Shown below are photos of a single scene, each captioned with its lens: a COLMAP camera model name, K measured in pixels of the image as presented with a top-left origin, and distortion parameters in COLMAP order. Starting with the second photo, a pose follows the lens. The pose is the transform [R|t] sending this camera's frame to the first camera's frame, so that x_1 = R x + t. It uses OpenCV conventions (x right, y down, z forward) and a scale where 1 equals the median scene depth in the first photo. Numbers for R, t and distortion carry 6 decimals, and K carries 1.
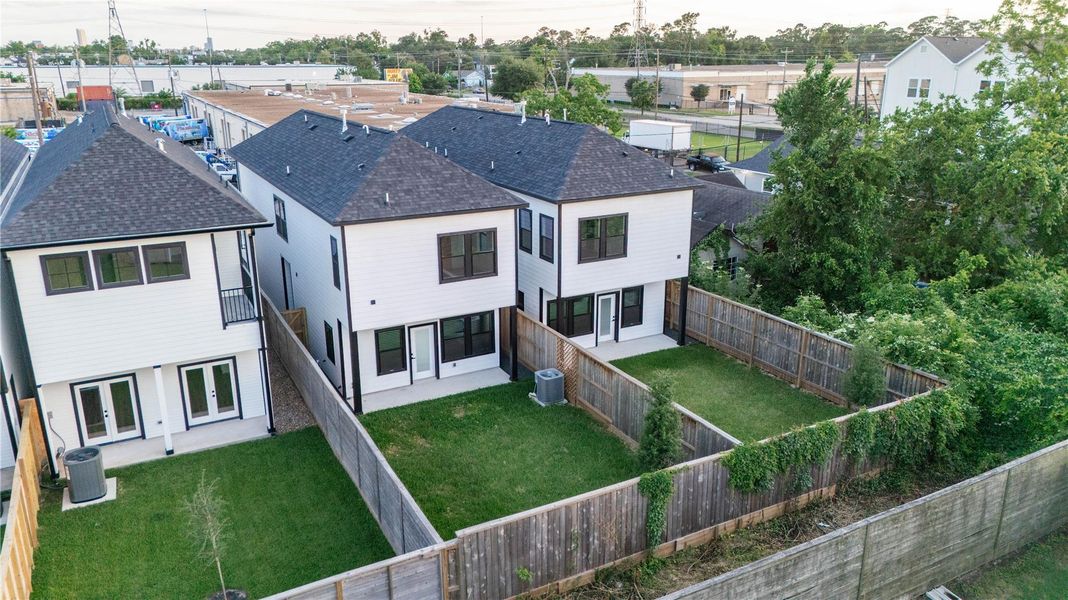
lens RADIAL K [[784.4, 0, 534.0], [0, 784.4, 300.0], [0, 0, 1]] dist [0.082023, -0.087171]
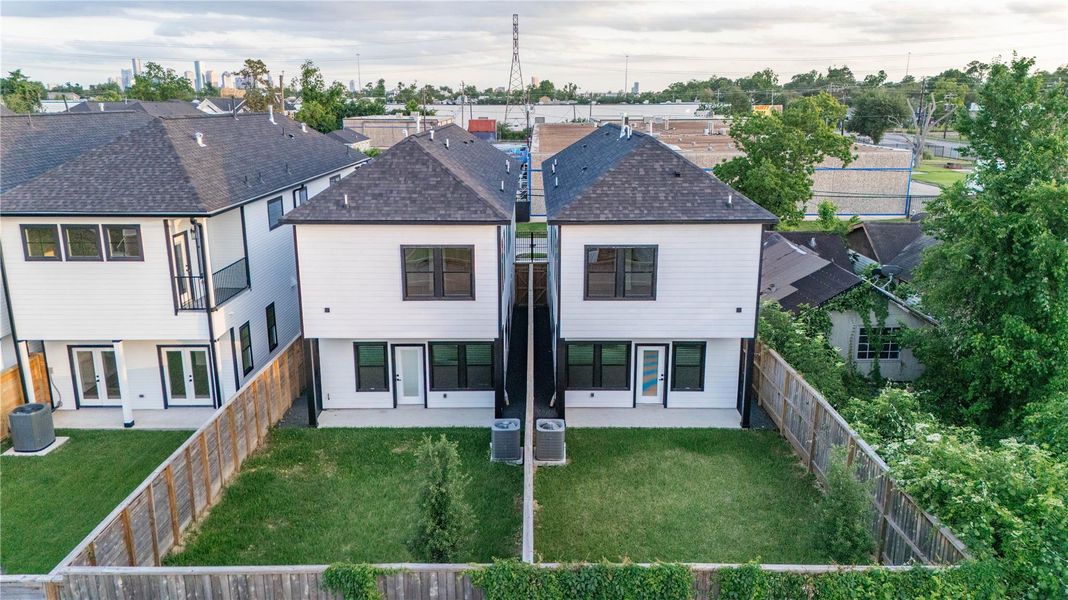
lens RADIAL K [[784.4, 0, 534.0], [0, 784.4, 300.0], [0, 0, 1]] dist [0.082023, -0.087171]
pose [[0.879449, 0.121324, -0.460271, 0.398690], [-0.143665, 0.989532, -0.013670, -0.028407], [0.453794, 0.078147, 0.887673, 0.252190]]
